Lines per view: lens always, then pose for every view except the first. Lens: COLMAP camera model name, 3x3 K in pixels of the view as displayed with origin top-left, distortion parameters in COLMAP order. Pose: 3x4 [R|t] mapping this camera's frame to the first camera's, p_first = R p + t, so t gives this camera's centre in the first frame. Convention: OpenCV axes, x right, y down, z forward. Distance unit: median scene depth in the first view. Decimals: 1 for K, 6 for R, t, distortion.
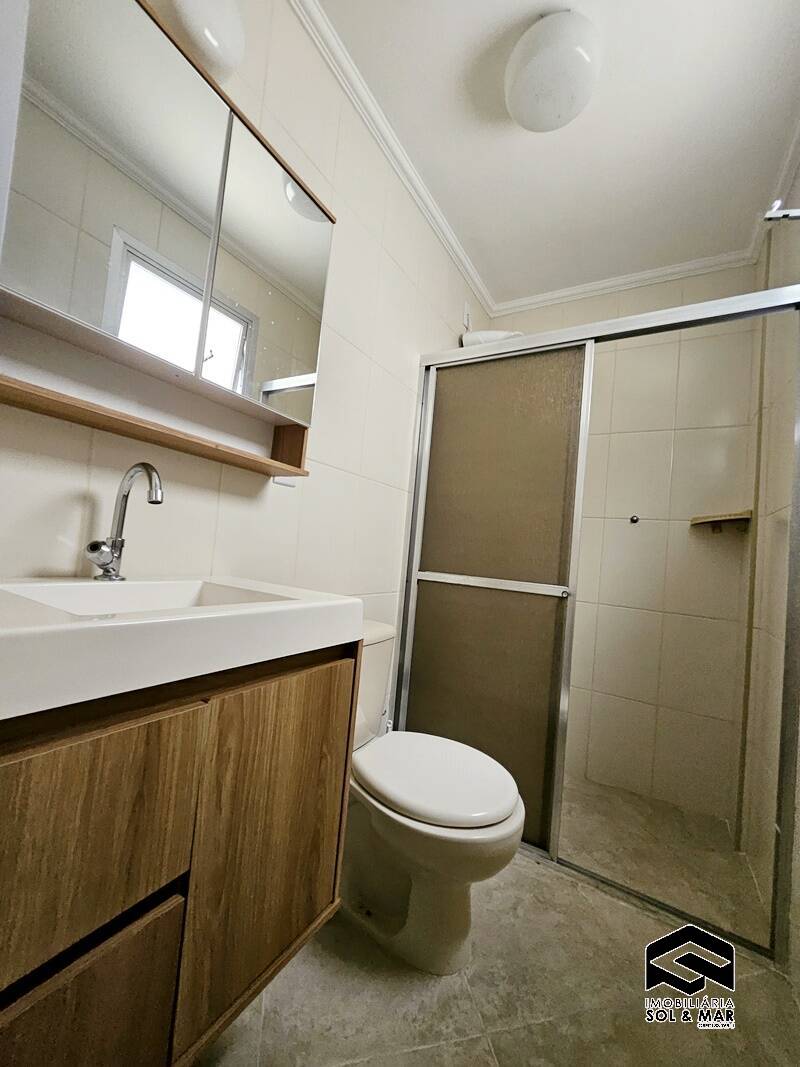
lens RADIAL K [[423.2, 0, 408.1], [0, 423.2, 532.3], [0, 0, 1]] dist [-0.000834, -0.000262]
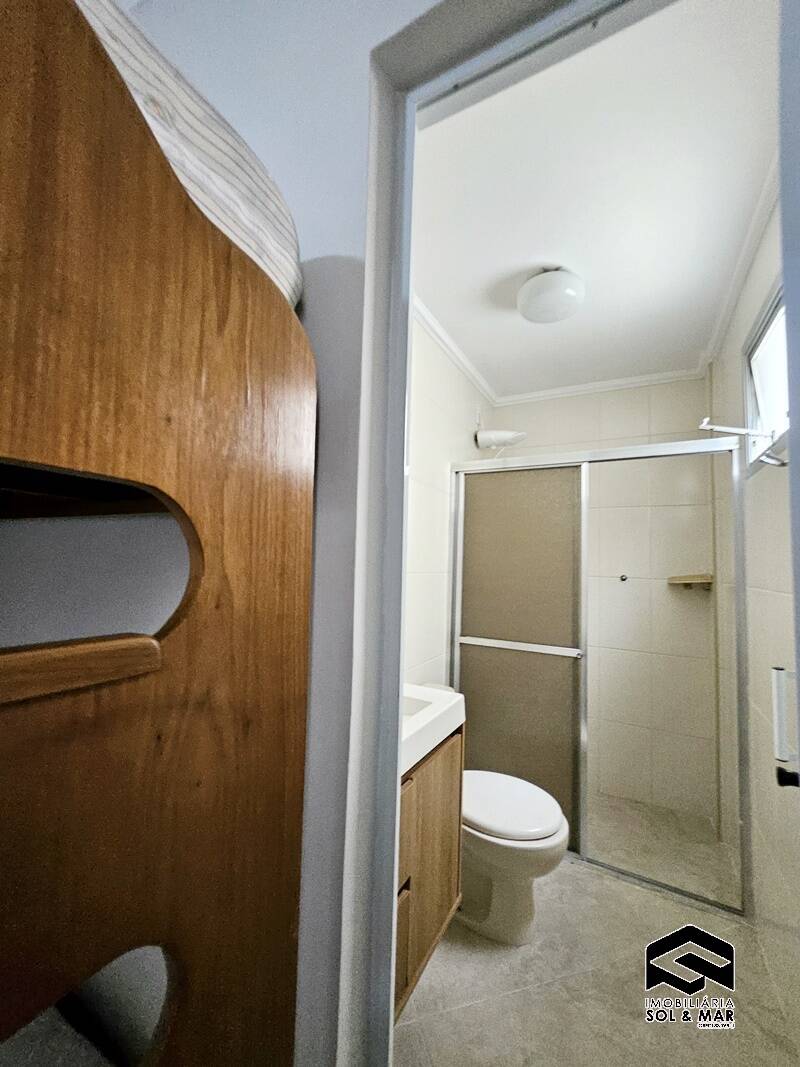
lens RADIAL K [[427.2, 0, 411.3], [0, 427.2, 529.8], [0, 0, 1]] dist [-0.000673, -0.000060]
pose [[0.997773, -0.049947, 0.044213, -0.210538], [0.051174, 0.998323, -0.027061, -0.258043], [-0.042787, 0.029263, 0.998656, -0.356150]]
